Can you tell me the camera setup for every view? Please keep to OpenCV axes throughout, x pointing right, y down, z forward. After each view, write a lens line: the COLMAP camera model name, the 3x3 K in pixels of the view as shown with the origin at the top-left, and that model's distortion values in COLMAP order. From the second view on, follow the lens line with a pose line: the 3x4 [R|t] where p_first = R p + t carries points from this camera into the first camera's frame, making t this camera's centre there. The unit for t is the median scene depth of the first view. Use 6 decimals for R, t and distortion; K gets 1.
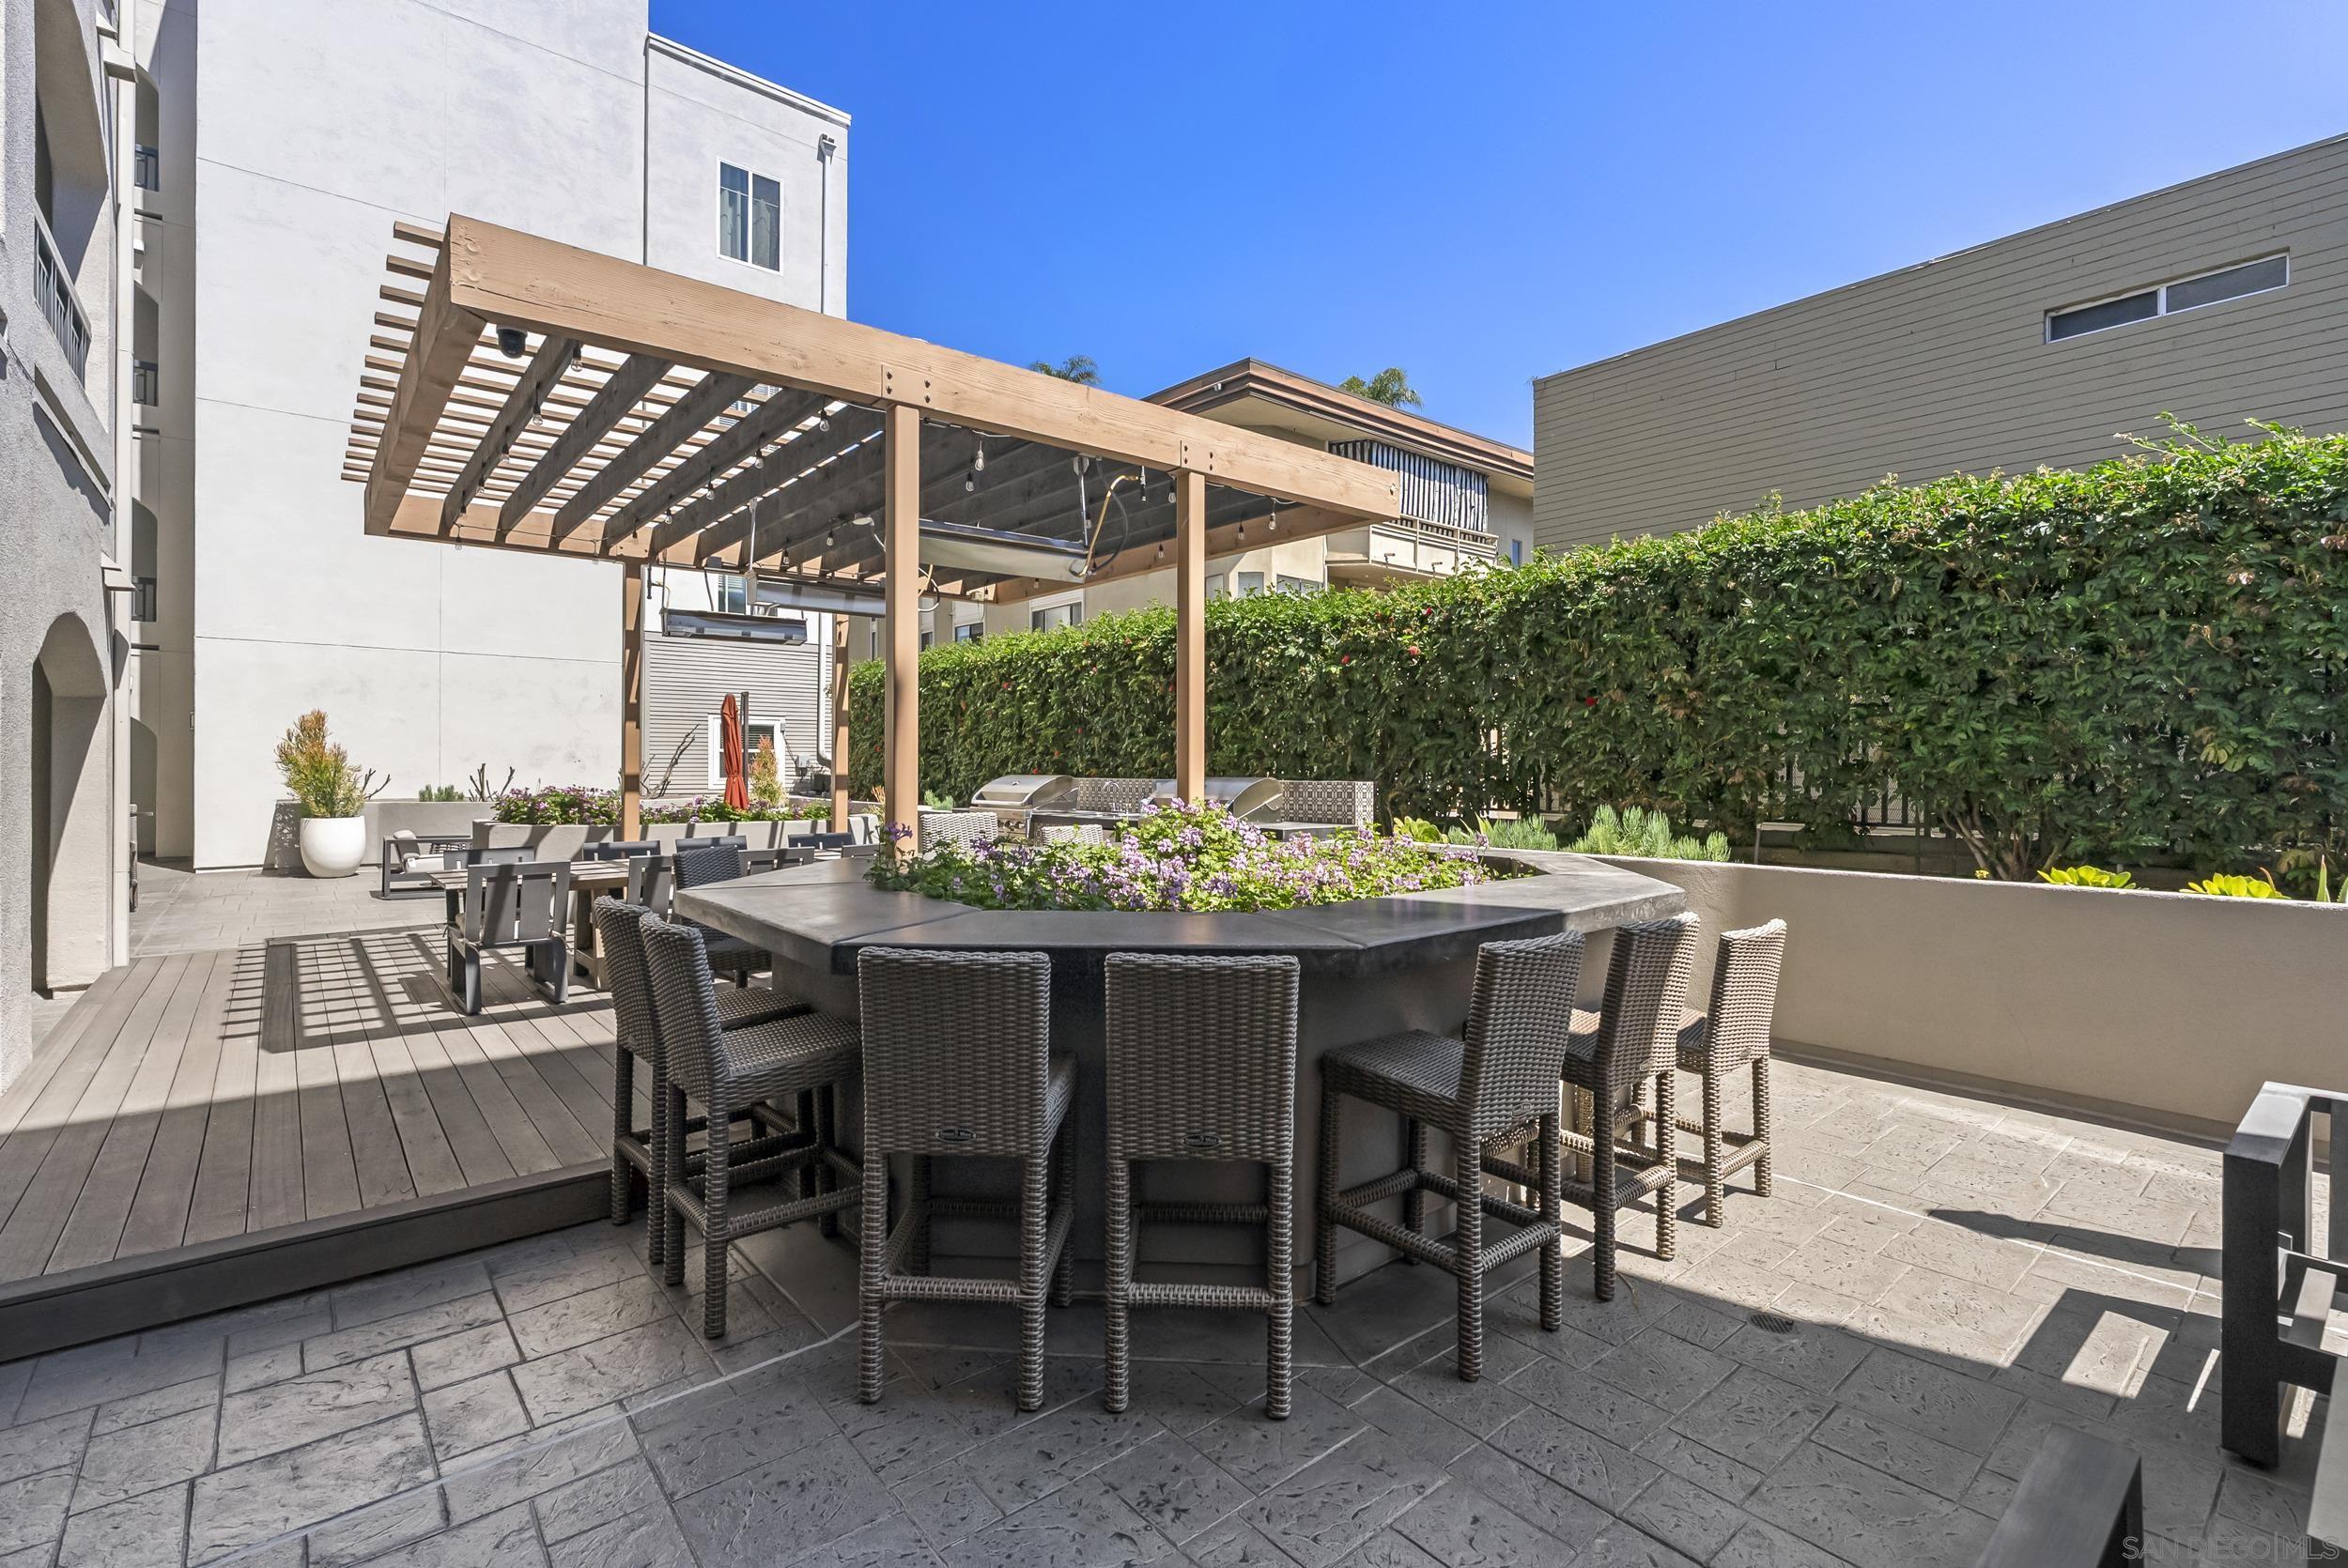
lens RADIAL K [[1069.3, 0, 1180.6], [0, 1069.3, 766.4], [0, 0, 1]] dist [-0.004548, -0.000095]
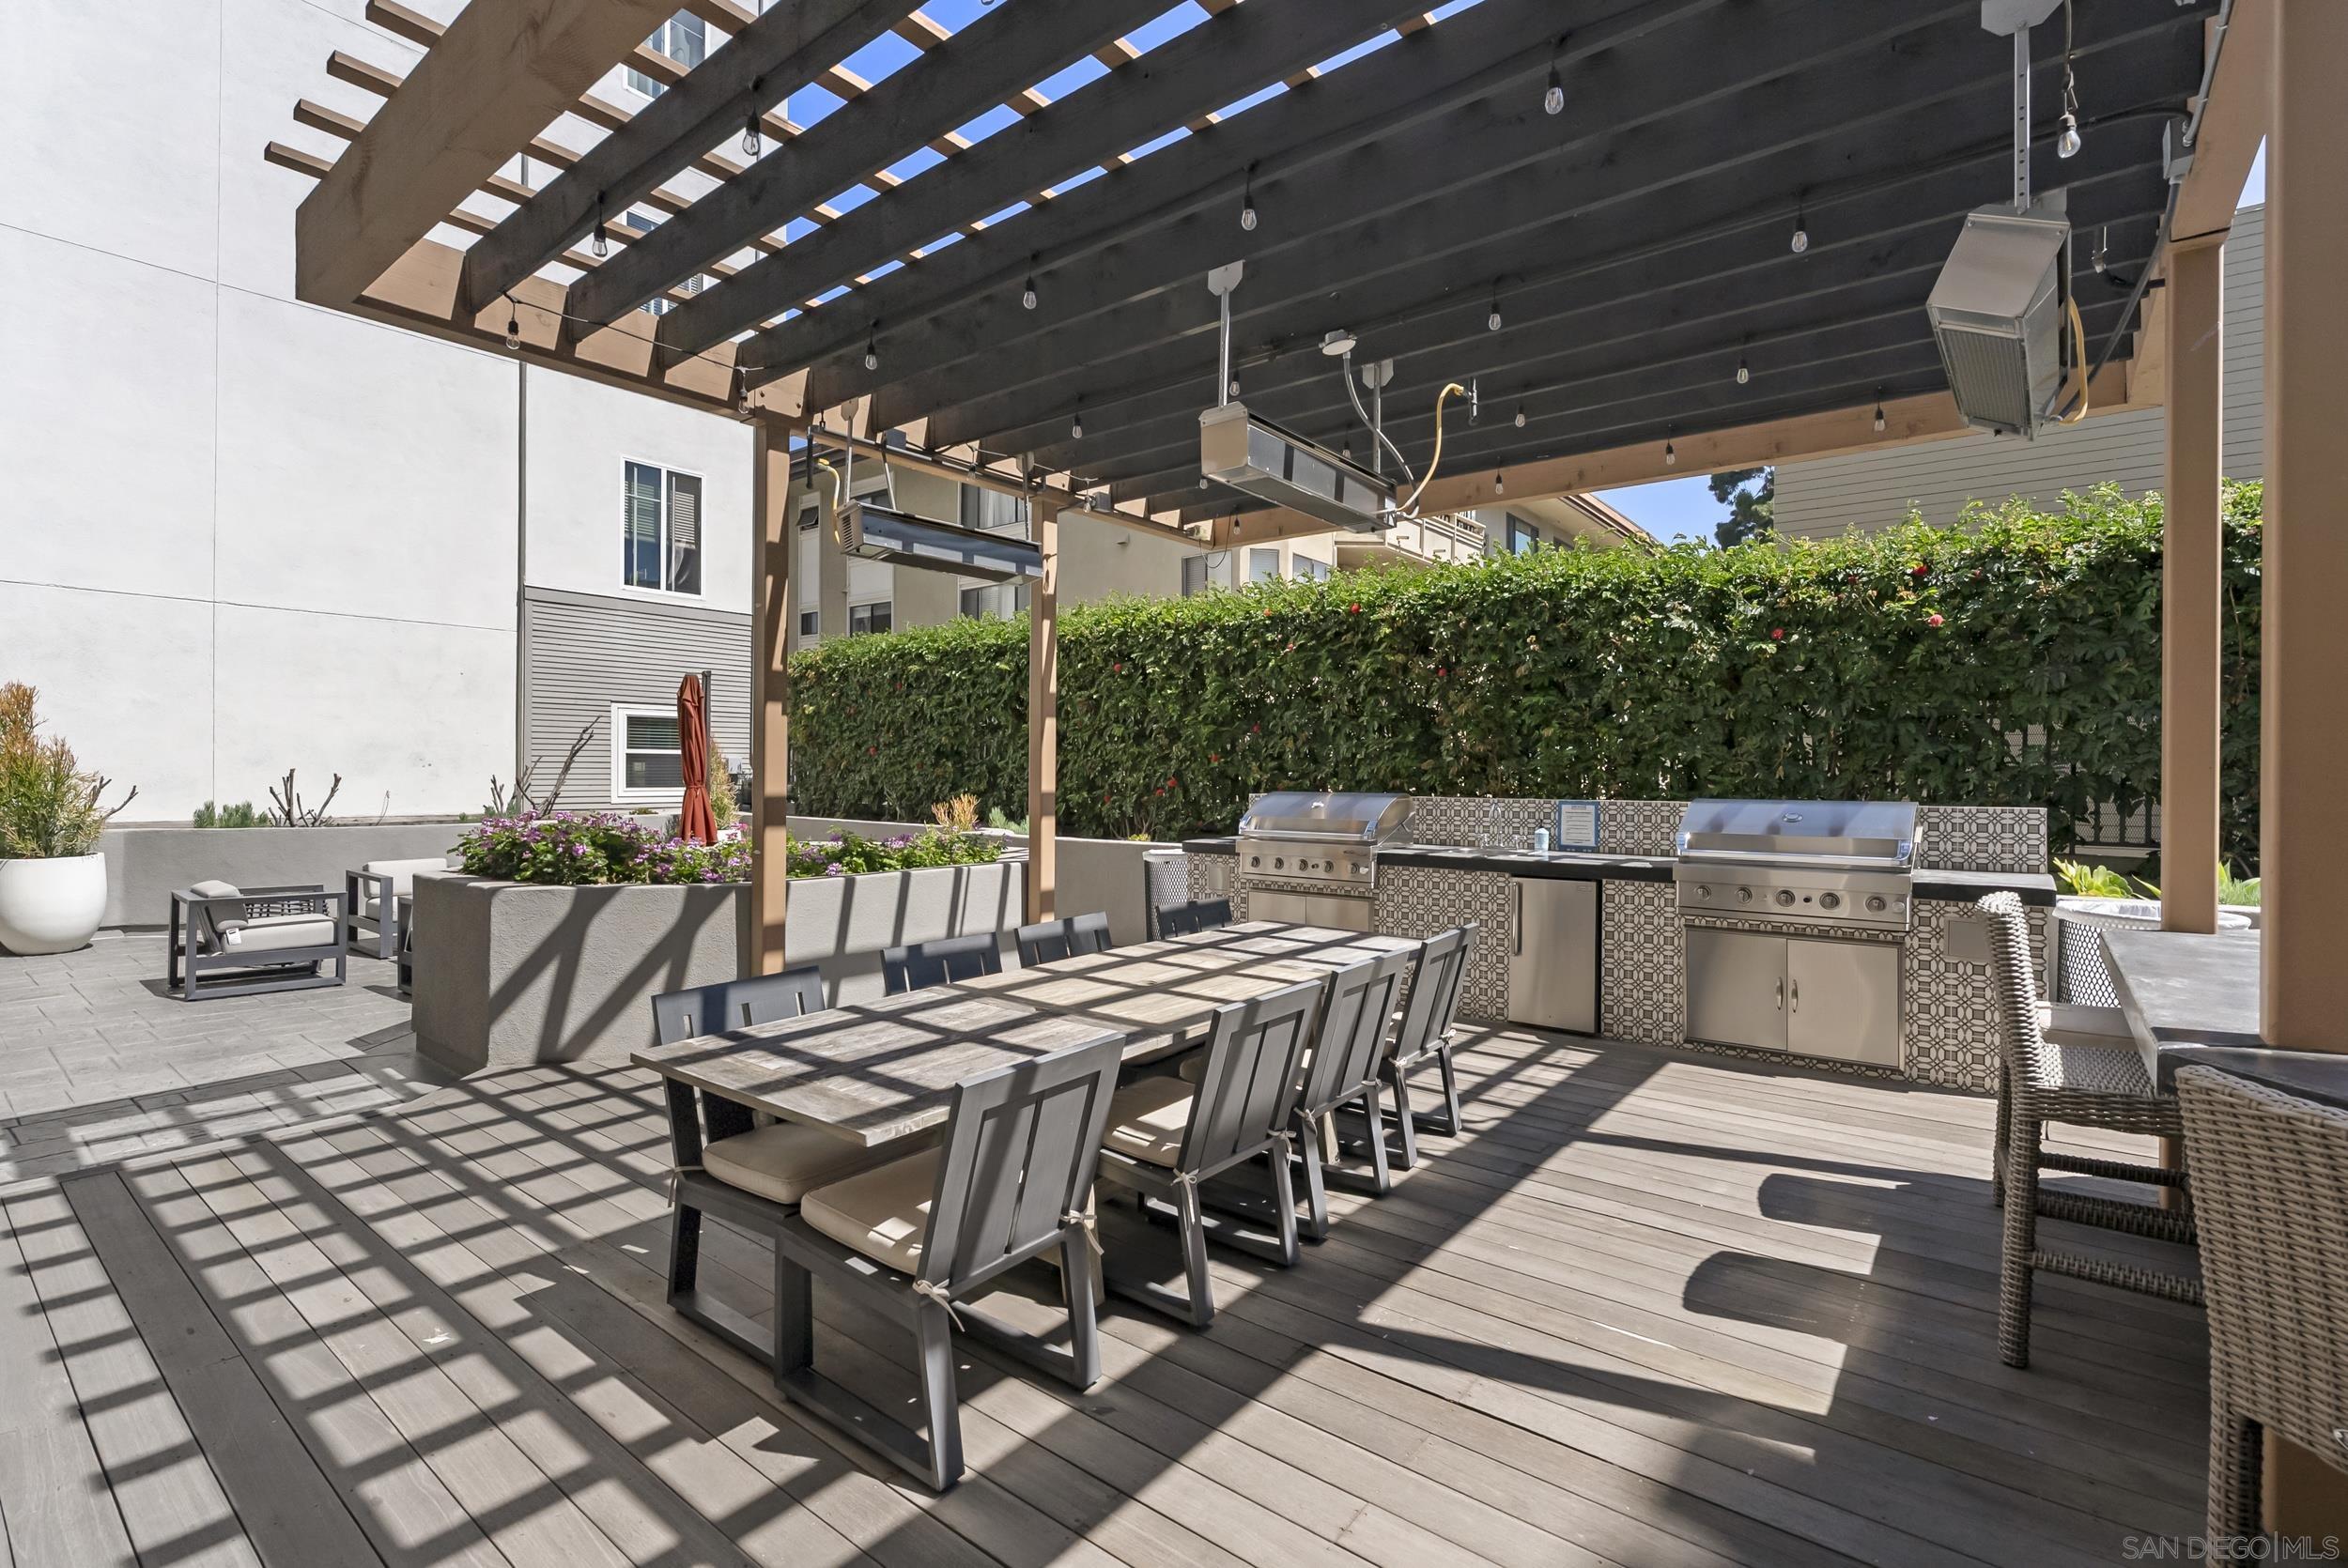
lens RADIAL K [[1054.2, 0, 1171.3], [0, 1054.2, 777.8], [0, 0, 1]] dist [-0.002019, 0.000058]
pose [[0.979316, 0.000683, 0.202336, -0.303324], [-0.002542, 0.999957, 0.008930, -0.005642], [-0.202322, -0.009259, 0.979275, 0.291567]]
